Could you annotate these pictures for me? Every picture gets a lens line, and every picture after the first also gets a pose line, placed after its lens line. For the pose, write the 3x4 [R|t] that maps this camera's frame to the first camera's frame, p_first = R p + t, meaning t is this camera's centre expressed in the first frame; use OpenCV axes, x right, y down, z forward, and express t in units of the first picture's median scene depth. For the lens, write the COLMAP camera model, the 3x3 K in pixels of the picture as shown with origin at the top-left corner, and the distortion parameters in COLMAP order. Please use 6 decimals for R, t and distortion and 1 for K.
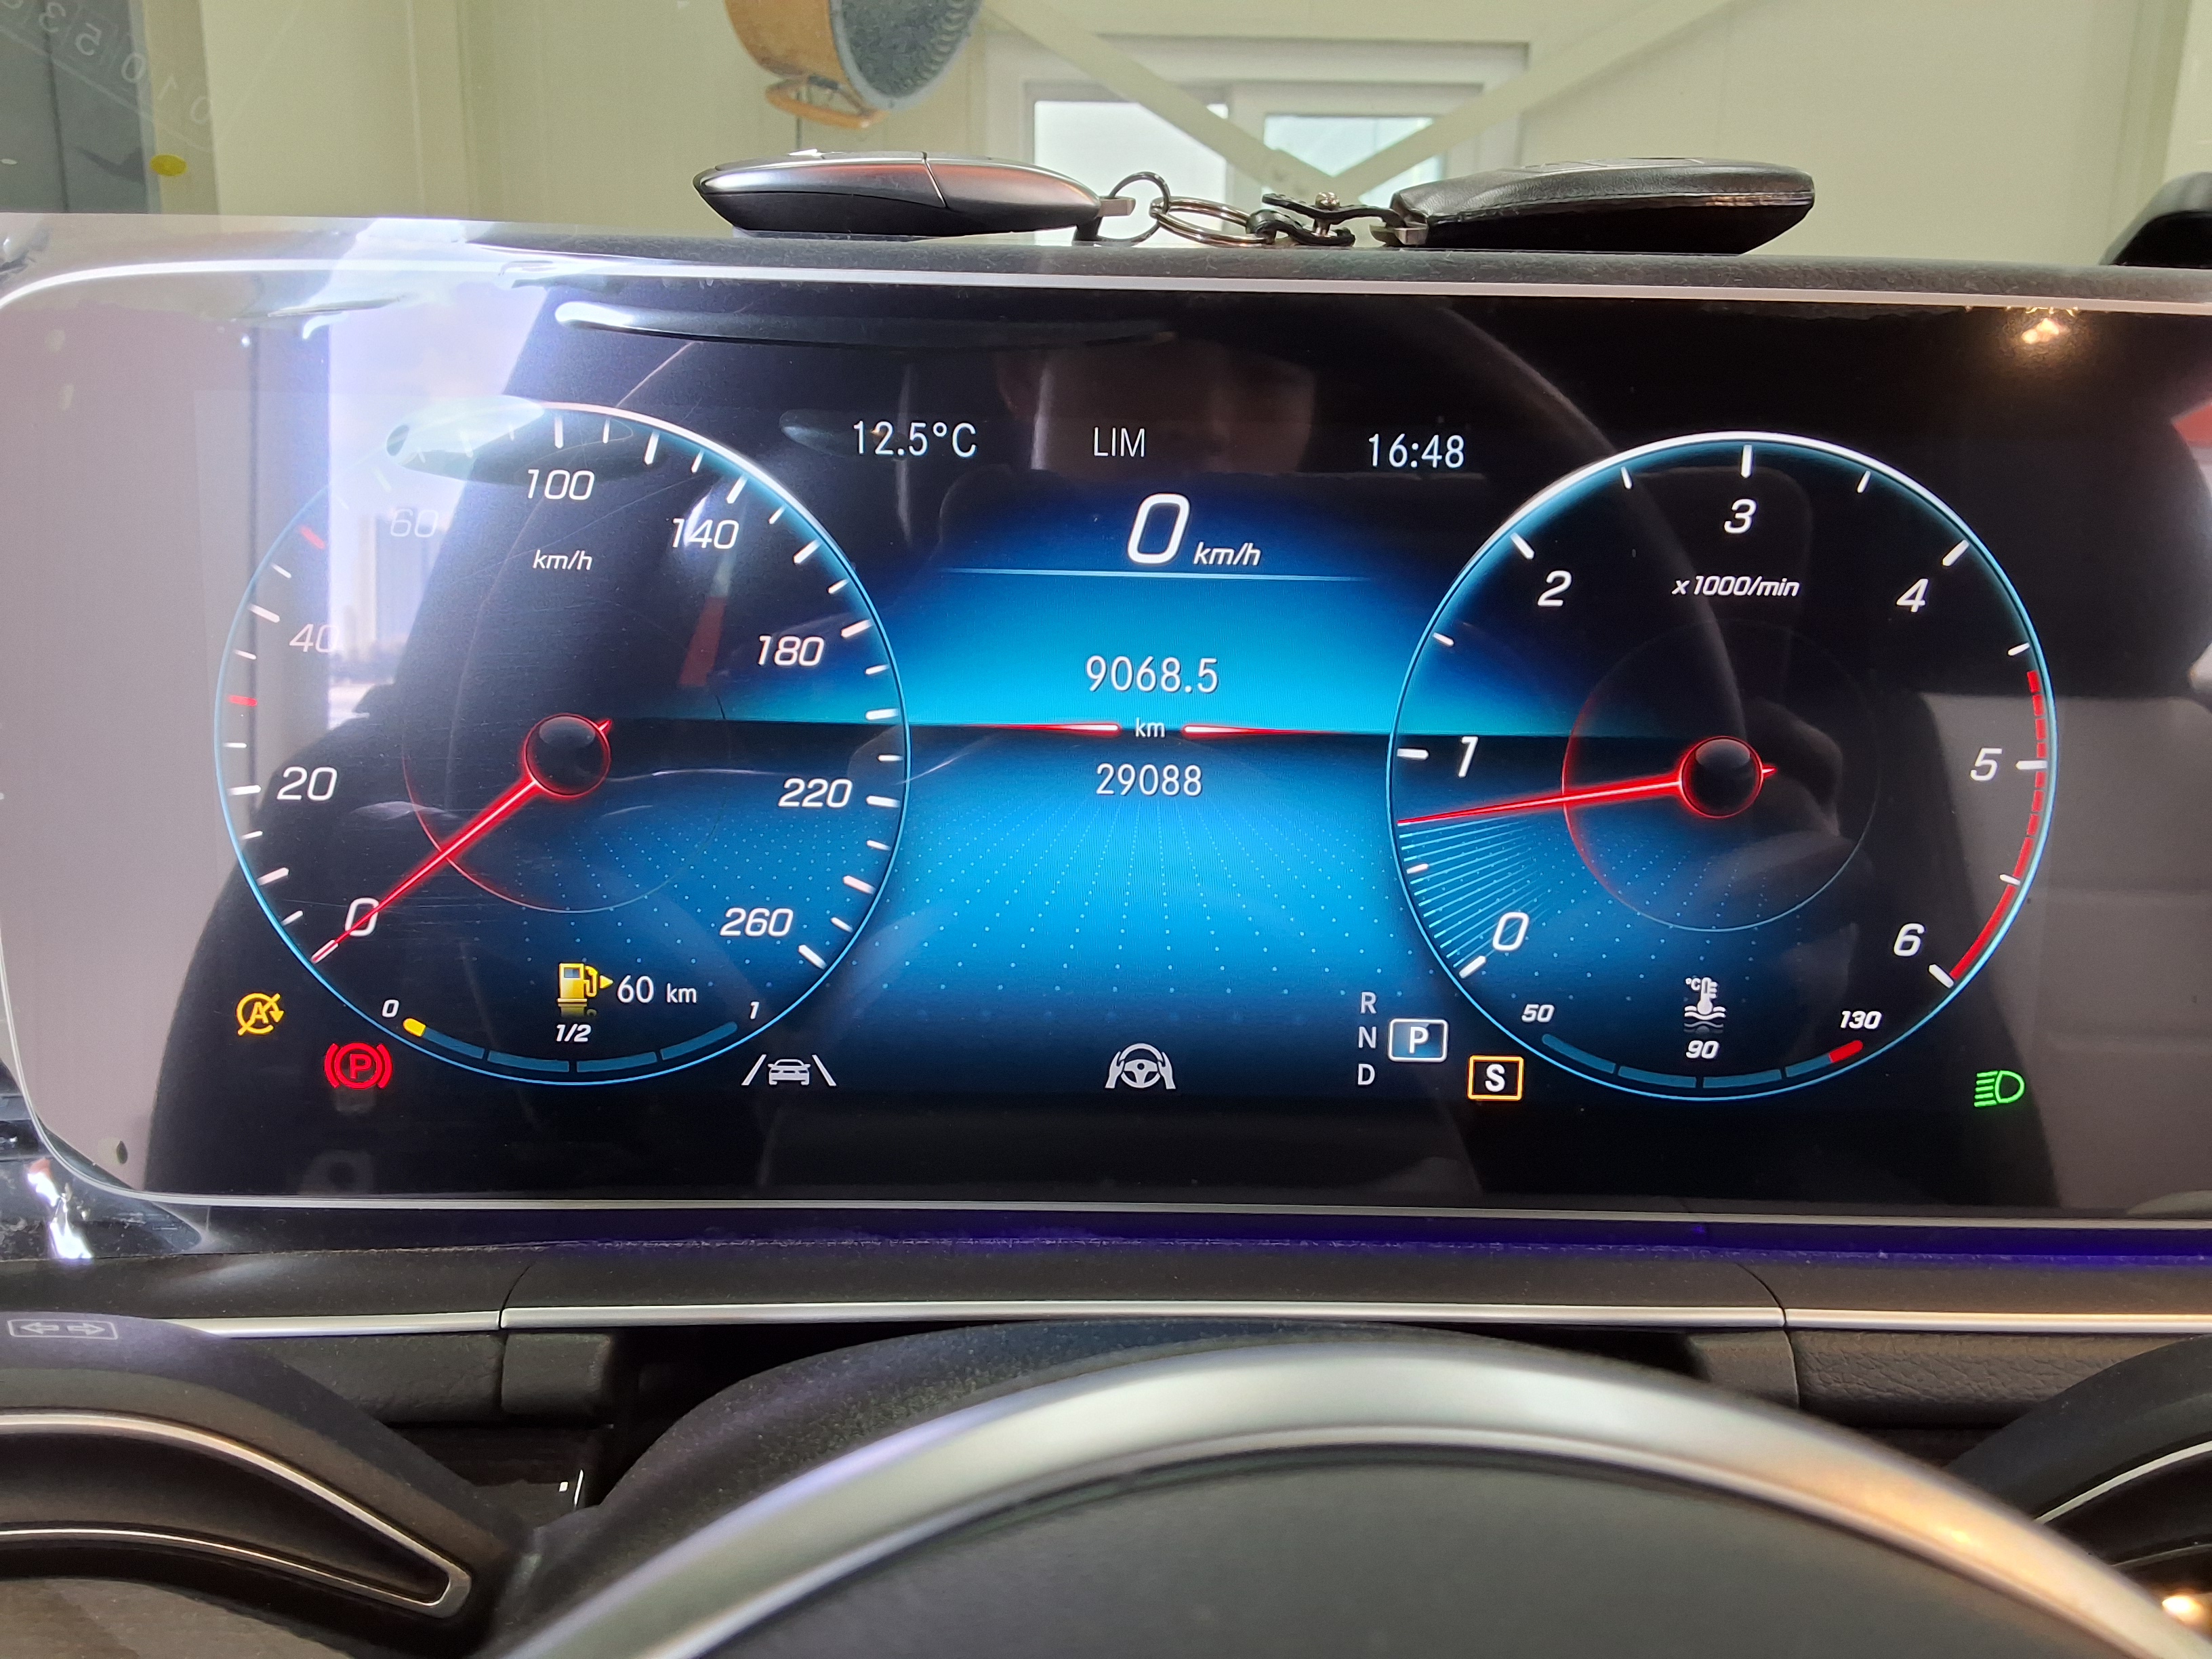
lens RADIAL K [[1788.6, 0, 1092.3], [0, 1788.6, 825.4], [0, 0, 1]] dist [0.039107, -0.055945]
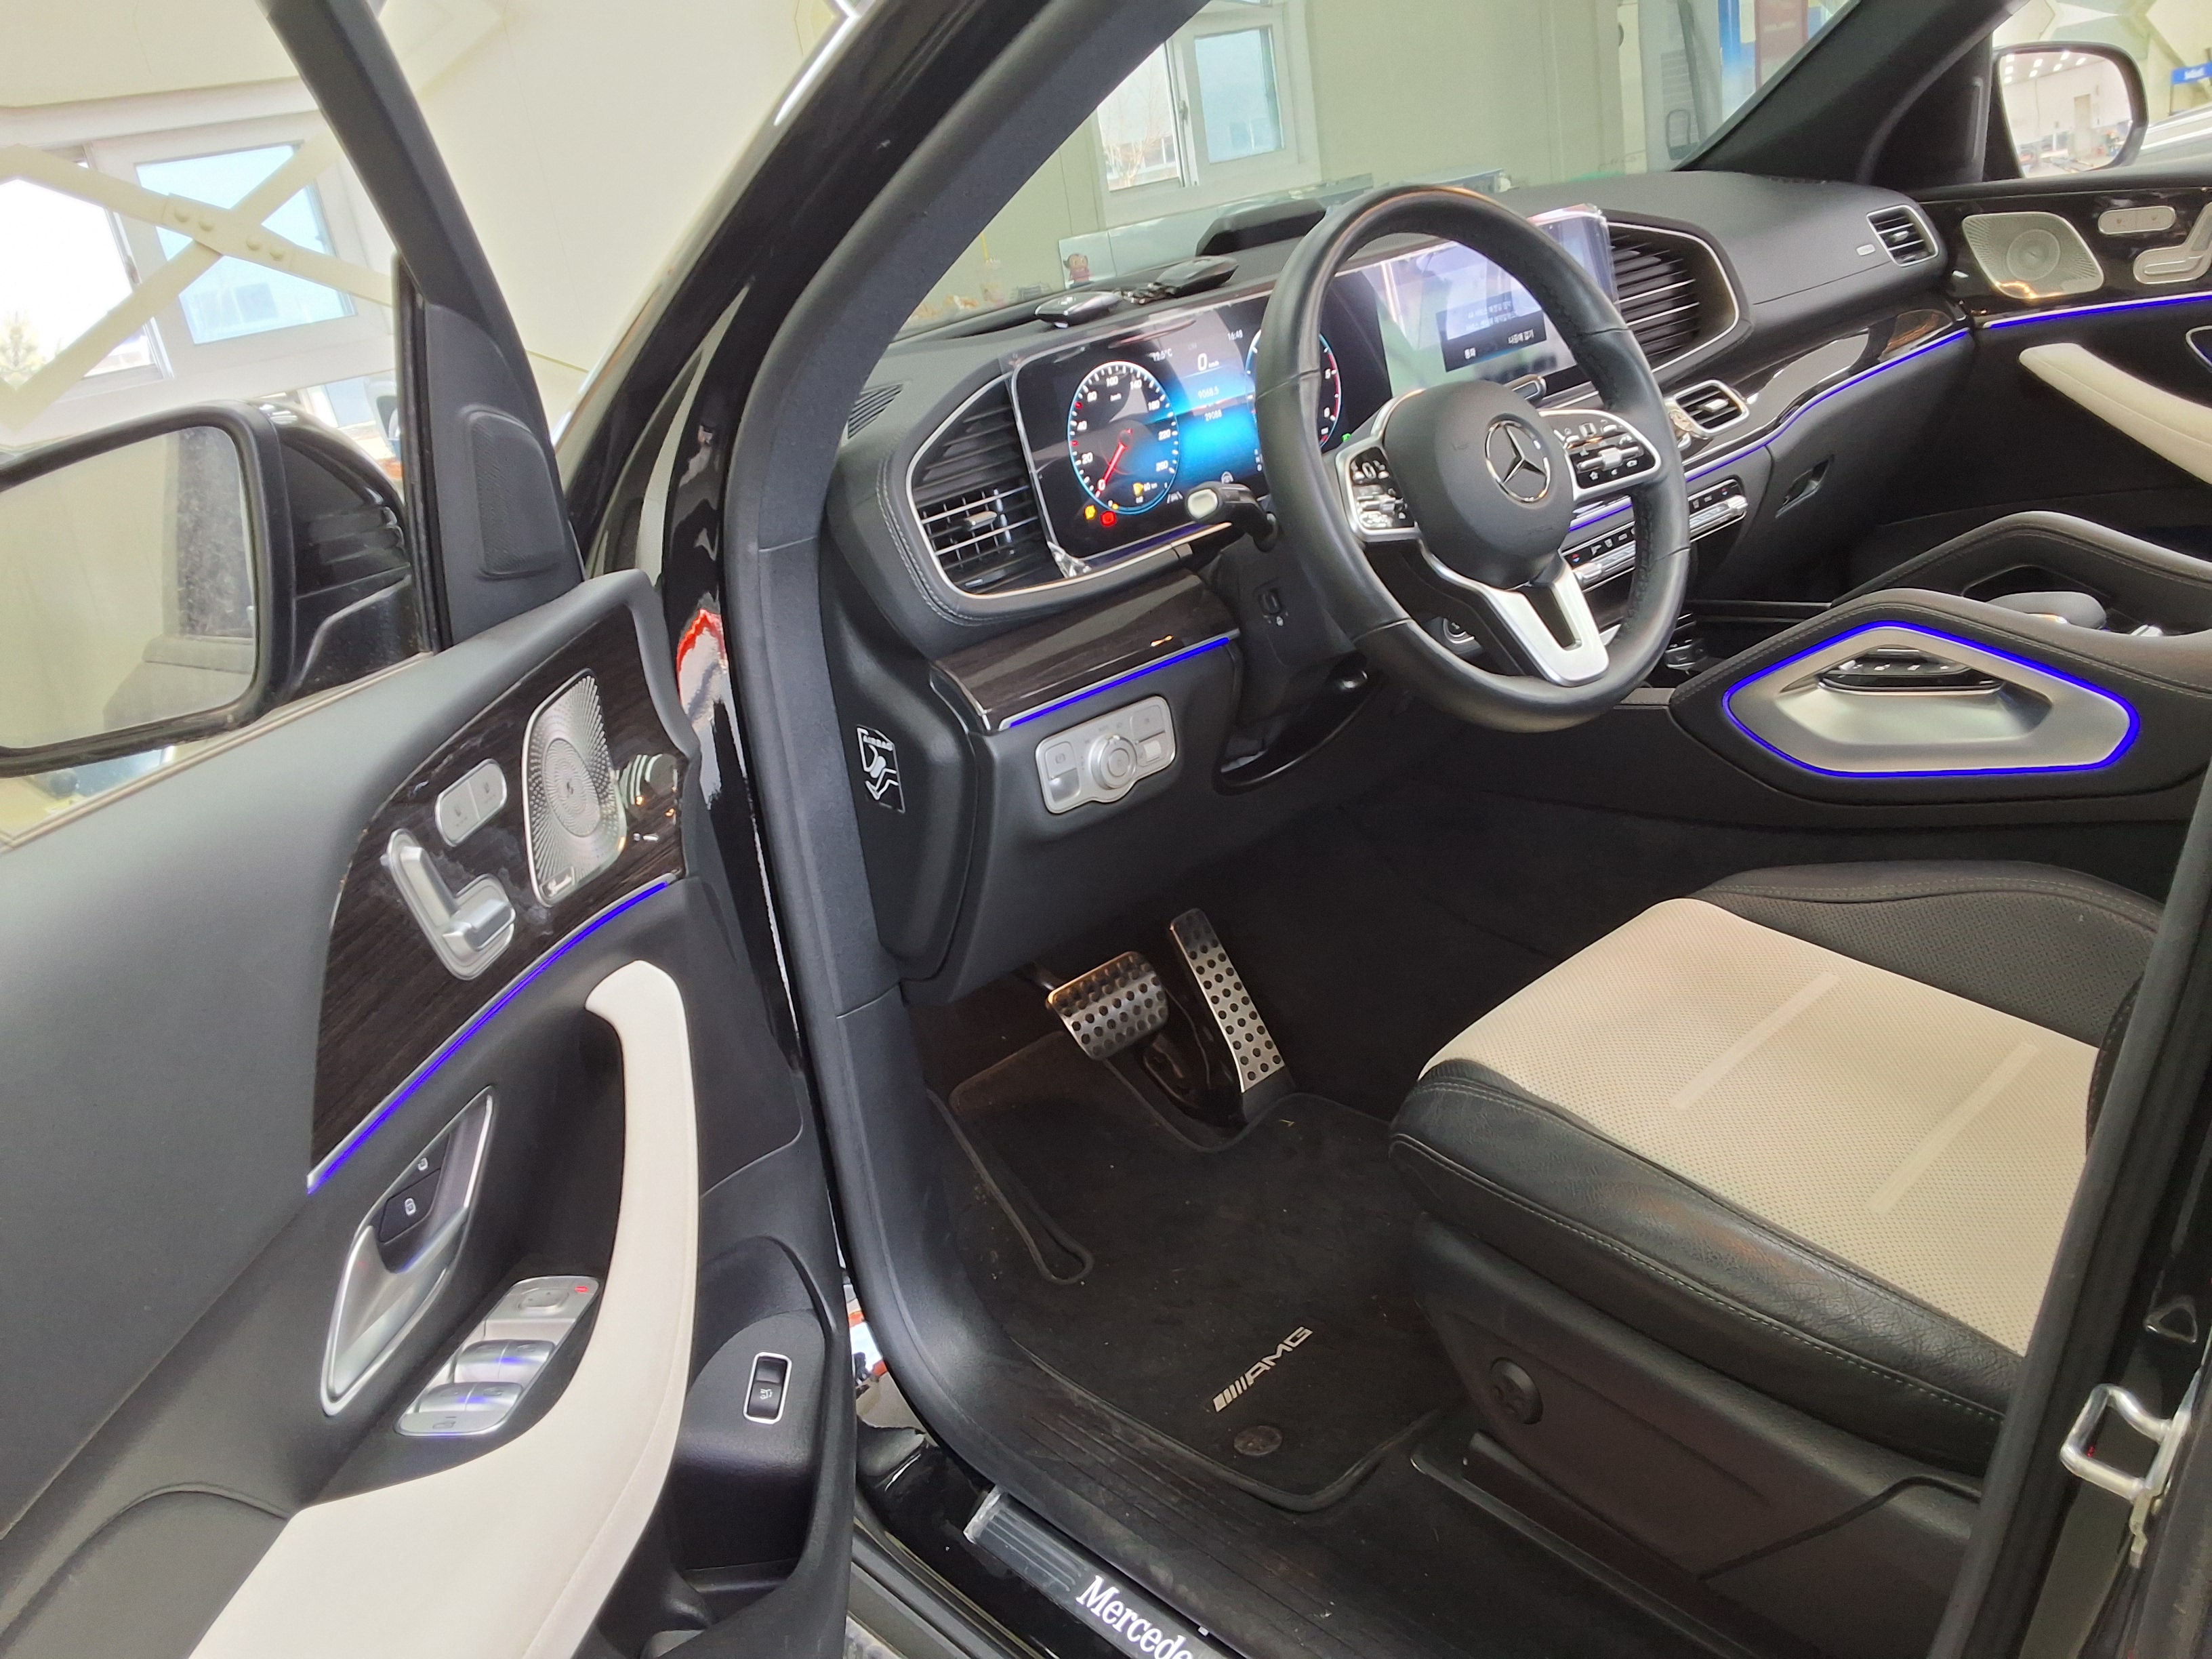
lens RADIAL K [[1748.2, 0, 1086.3], [0, 1748.2, 838.5], [0, 0, 1]] dist [0.038617, -0.012112]
pose [[0.754200, -0.367524, 0.544159, -3.162231], [0.342037, 0.927276, 0.152218, 0.191776], [-0.560529, 0.071319, 0.825058, -2.560600]]
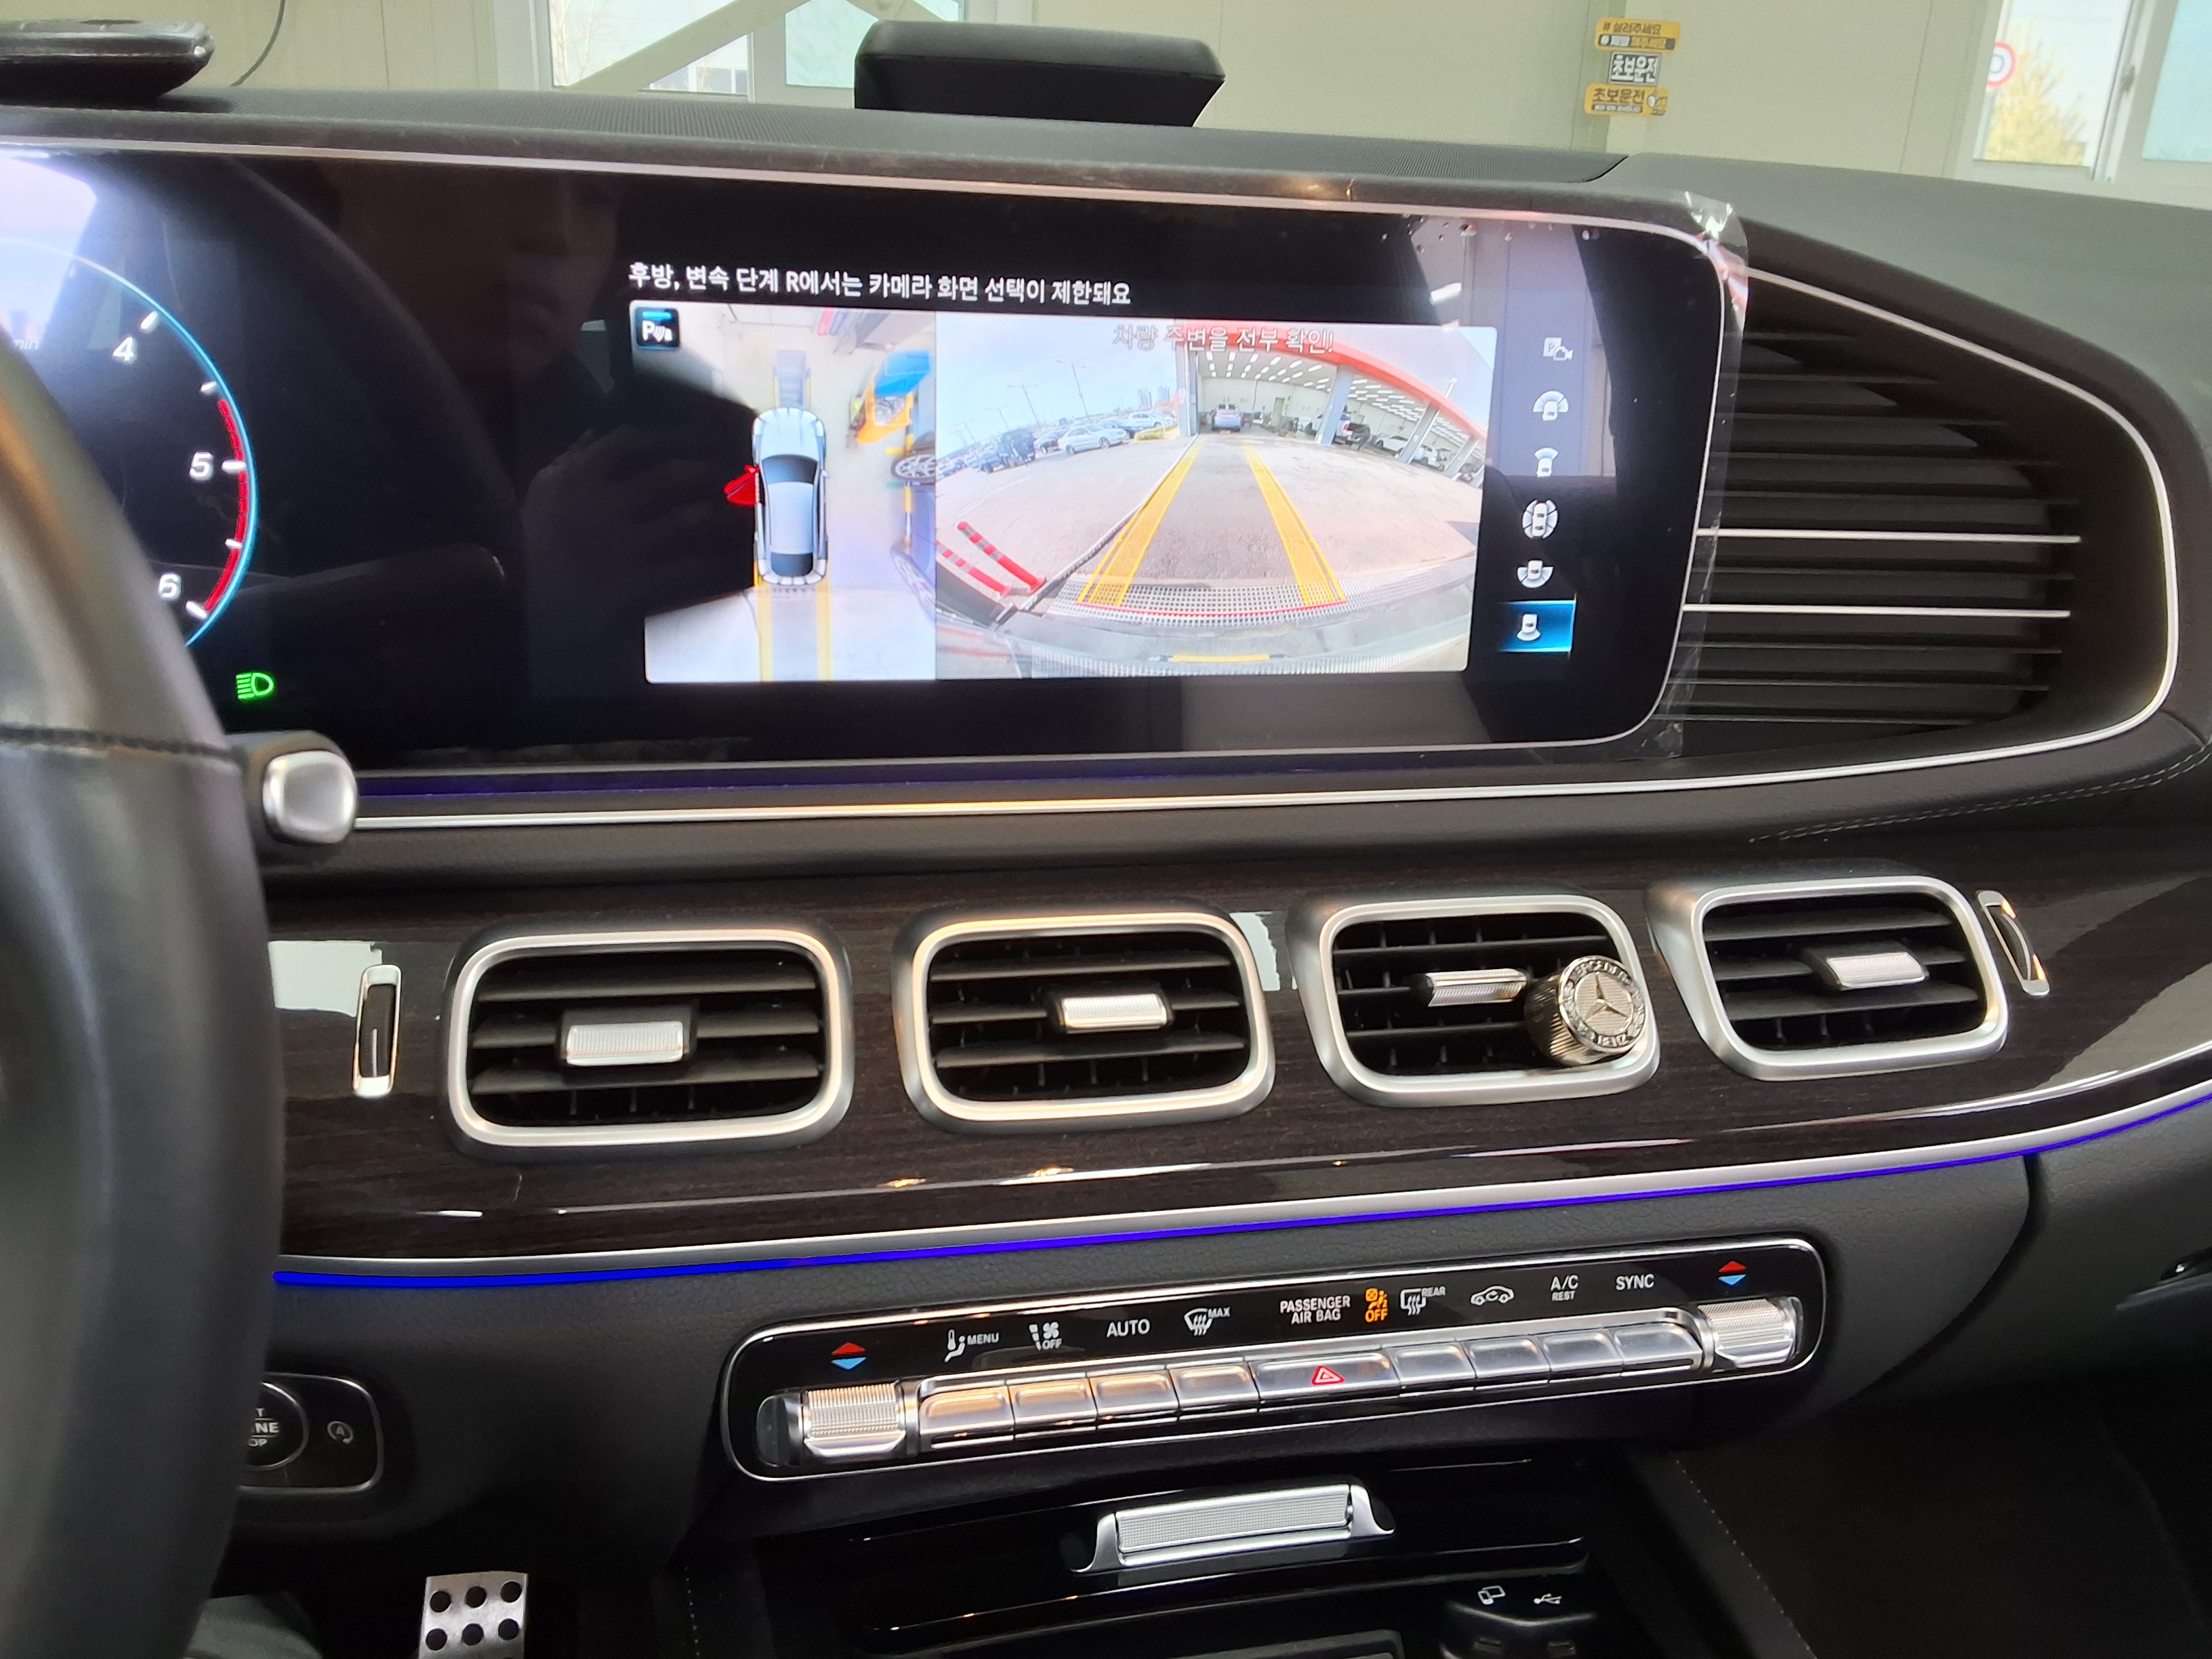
lens RADIAL K [[1788.6, 0, 1088.9], [0, 1788.6, 827.3], [0, 0, 1]] dist [0.039107, -0.055945]
pose [[0.983589, -0.044222, 0.174919, 0.941805], [0.023657, 0.992738, 0.117950, 0.105049], [-0.178865, -0.111876, 0.977492, -0.625129]]
